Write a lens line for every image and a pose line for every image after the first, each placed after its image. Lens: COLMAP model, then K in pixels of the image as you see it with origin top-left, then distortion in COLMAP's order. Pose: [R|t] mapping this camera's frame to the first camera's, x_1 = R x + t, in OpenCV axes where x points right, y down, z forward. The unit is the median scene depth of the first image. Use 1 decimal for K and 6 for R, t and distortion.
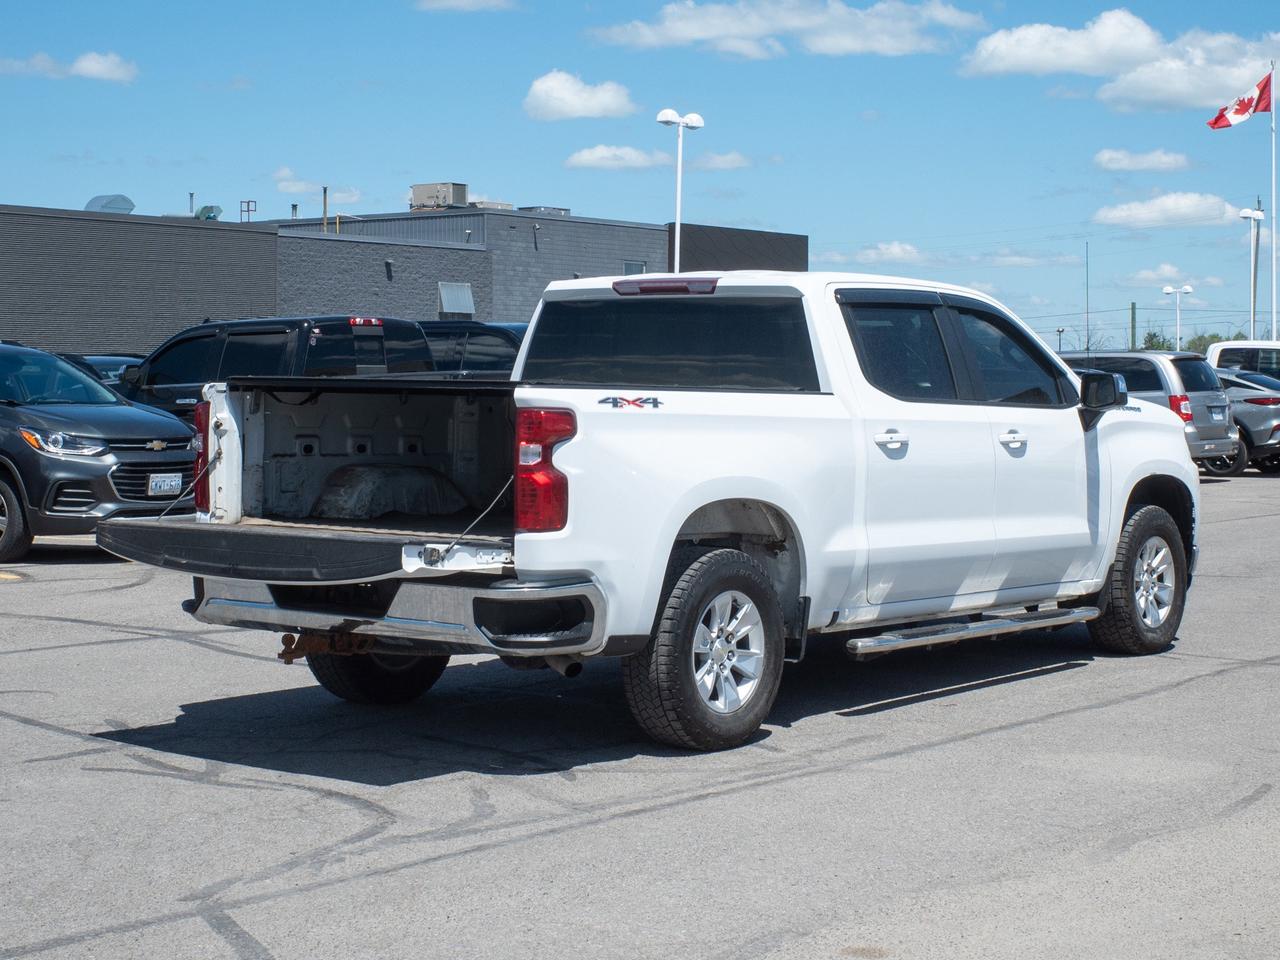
lens RADIAL K [[2071.2, 0, 578.6], [0, 2071.2, 478.4], [0, 0, 1]] dist [-0.031813, -0.037737]
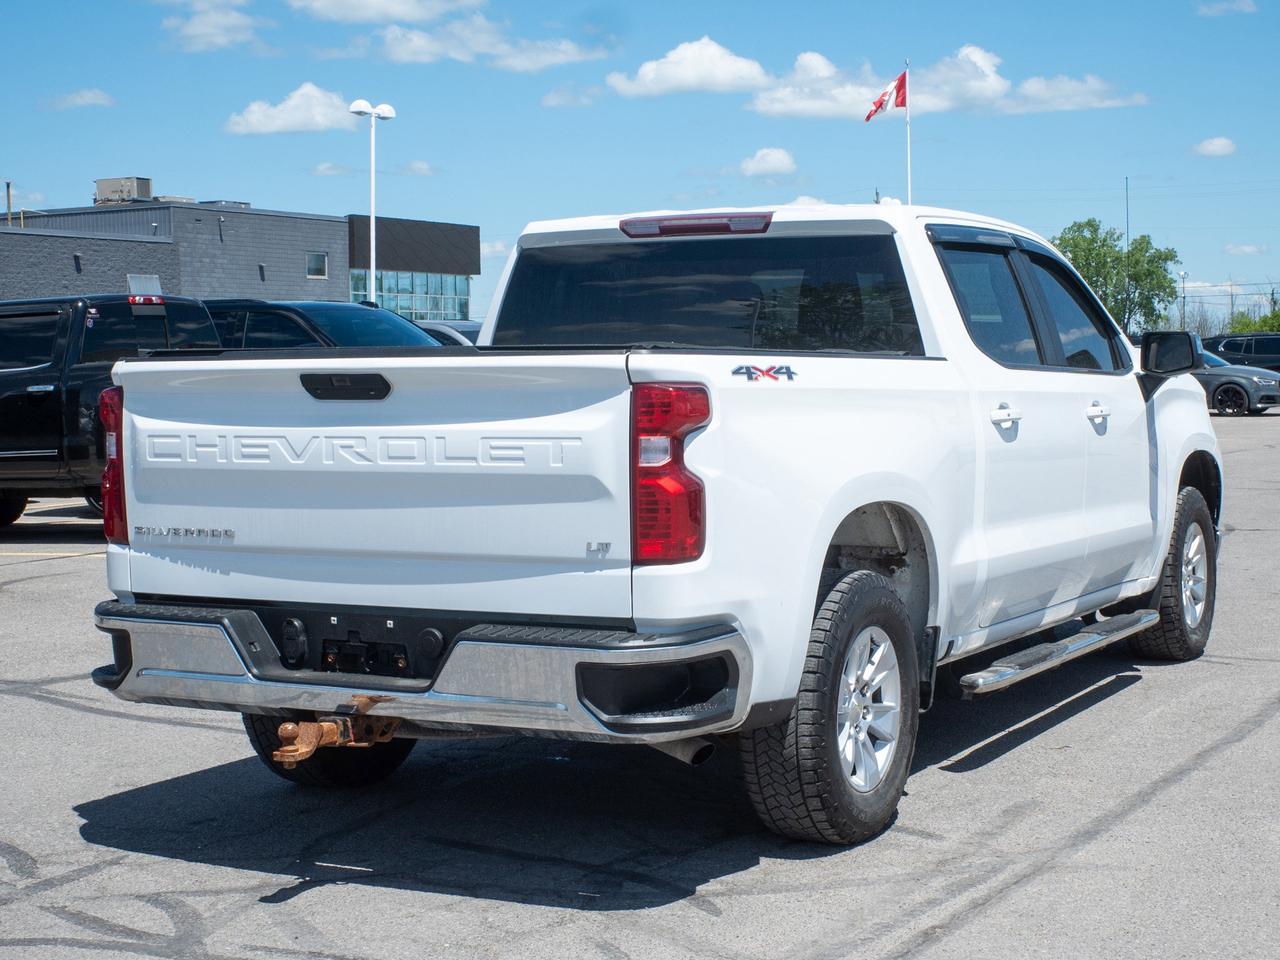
lens RADIAL K [[1996.4, 0, 642.4], [0, 1996.4, 547.3], [0, 0, 1]] dist [-0.042595, 0.029339]
pose [[0.984153, -0.035925, 0.173646, -0.117665], [0.028100, 0.998485, 0.047311, -0.009143], [-0.175082, -0.041682, 0.983671, 0.287176]]
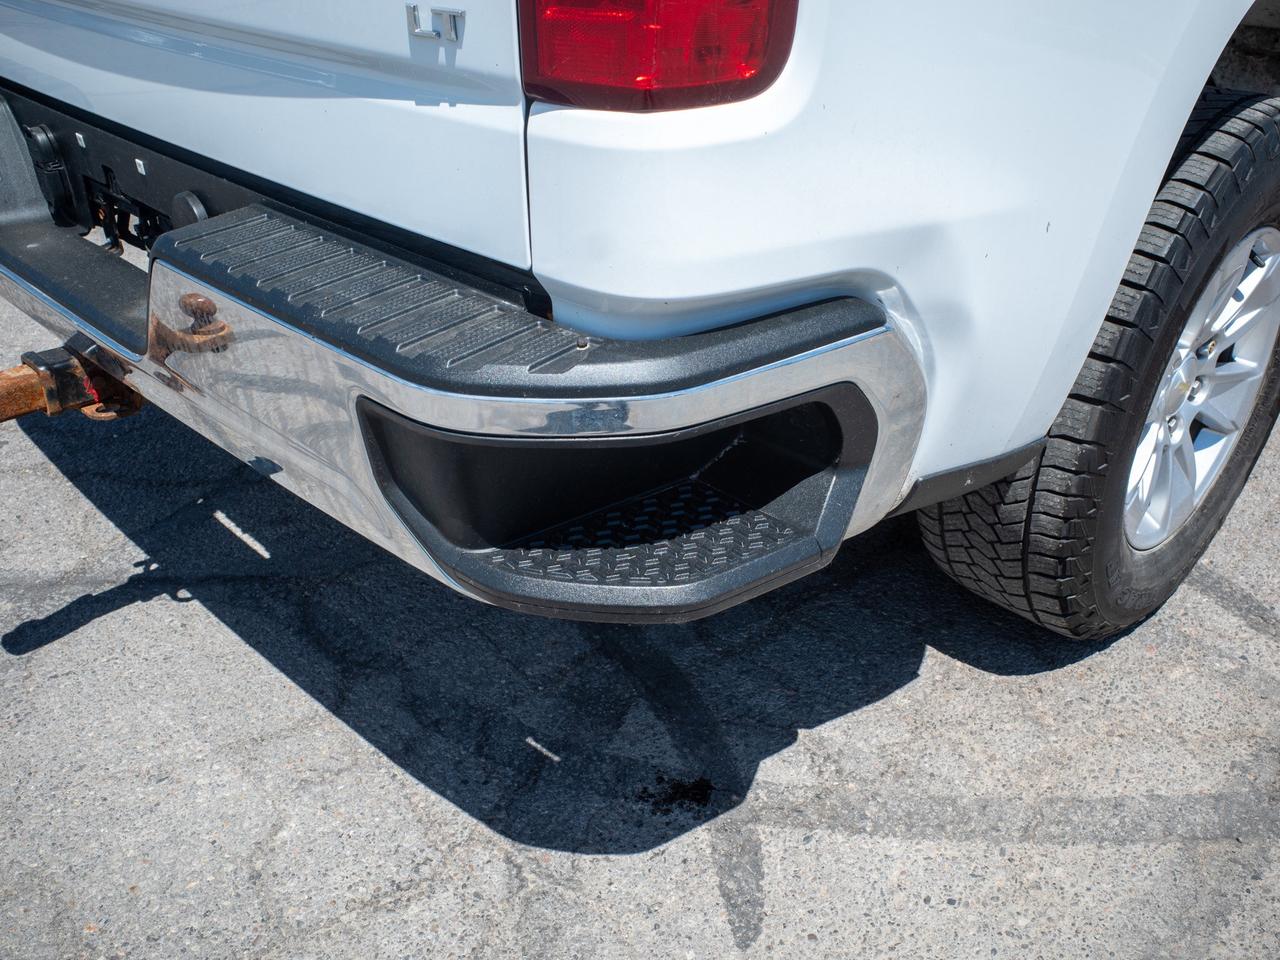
lens RADIAL K [[1134.9, 0, 638.9], [0, 1134.9, 499.7], [0, 0, 1]] dist [-0.055953, 0.053879]
pose [[0.991623, 0.070598, -0.108168, -0.004506], [-0.011917, 0.883848, 0.467622, 0.007521], [0.128617, -0.462415, 0.877286, 0.732424]]
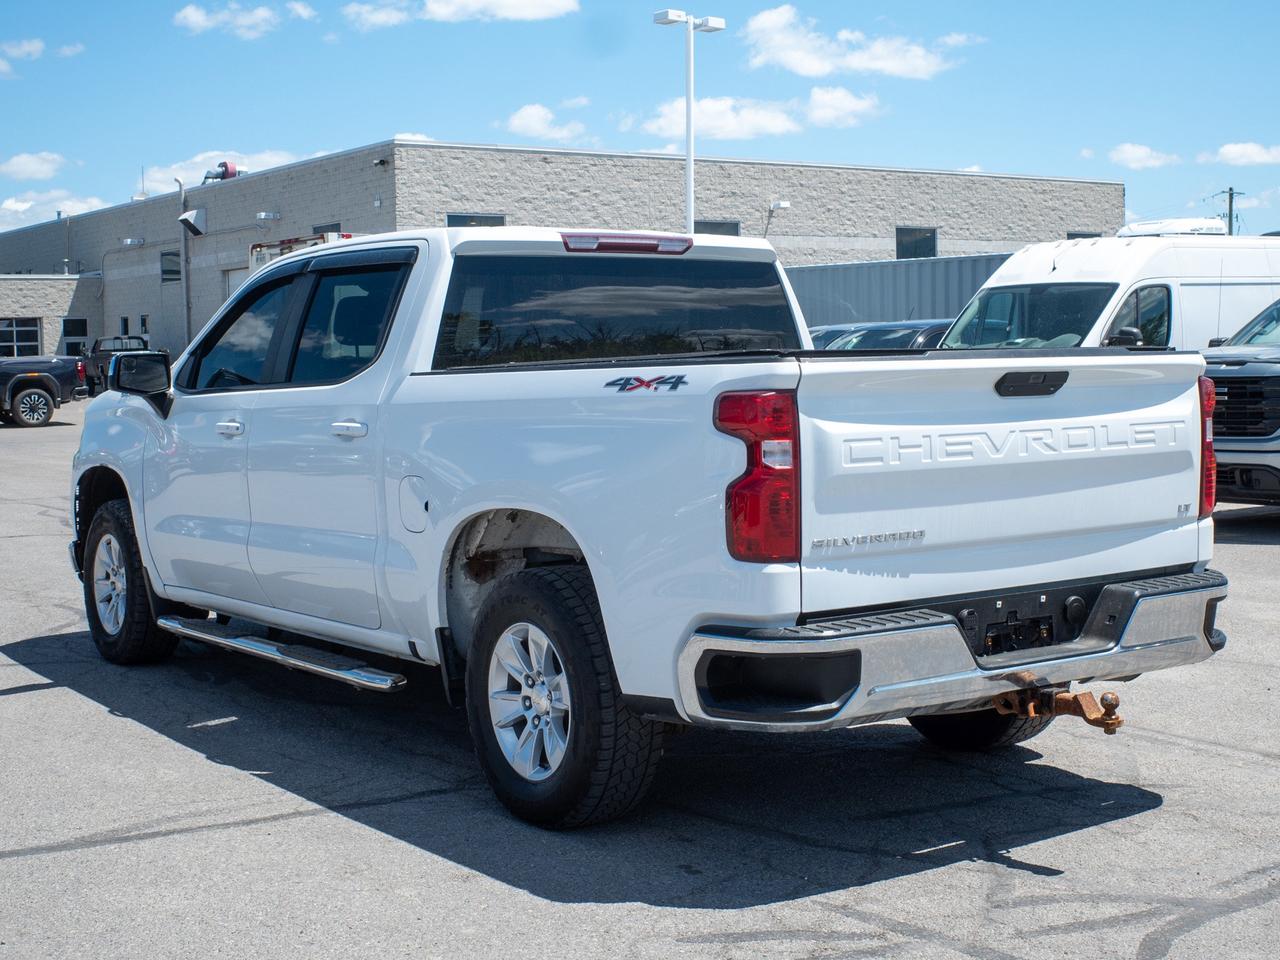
lens RADIAL K [[1996.4, 0, 642.4], [0, 1996.4, 547.3], [0, 0, 1]] dist [-0.042595, 0.029339]
pose [[0.253128, -0.099363, 0.962317, -0.741613], [0.072402, 0.993868, 0.083576, -0.040924], [-0.964720, 0.048518, 0.258769, 0.832777]]
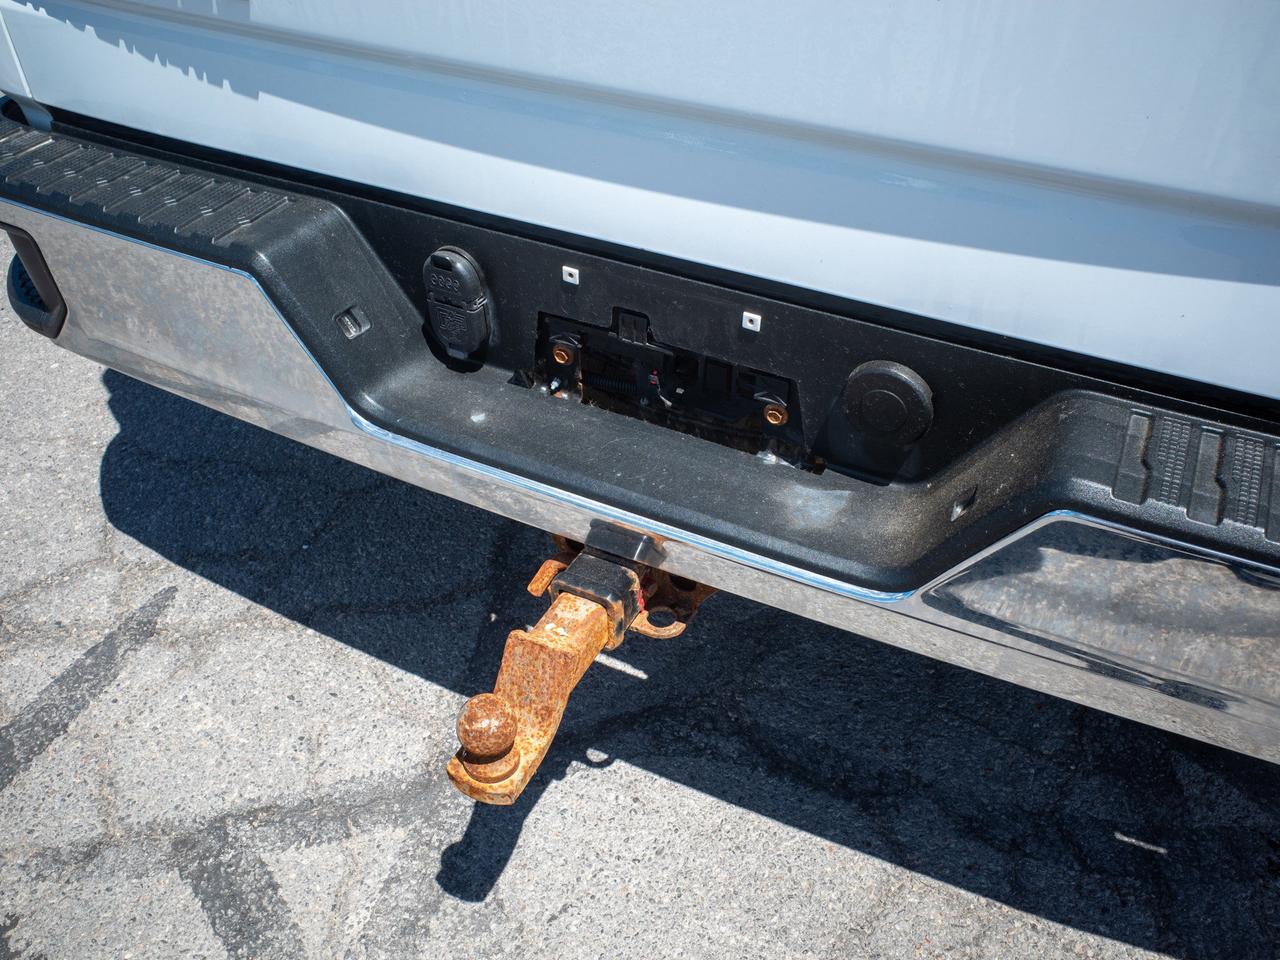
lens RADIAL K [[1134.9, 0, 638.9], [0, 1134.9, 499.7], [0, 0, 1]] dist [-0.055953, 0.053879]
pose [[0.982738, -0.131070, 0.130564, -0.117148], [0.025248, 0.794152, 0.607194, -0.014454], [-0.183272, -0.593416, 0.783753, 0.780875]]
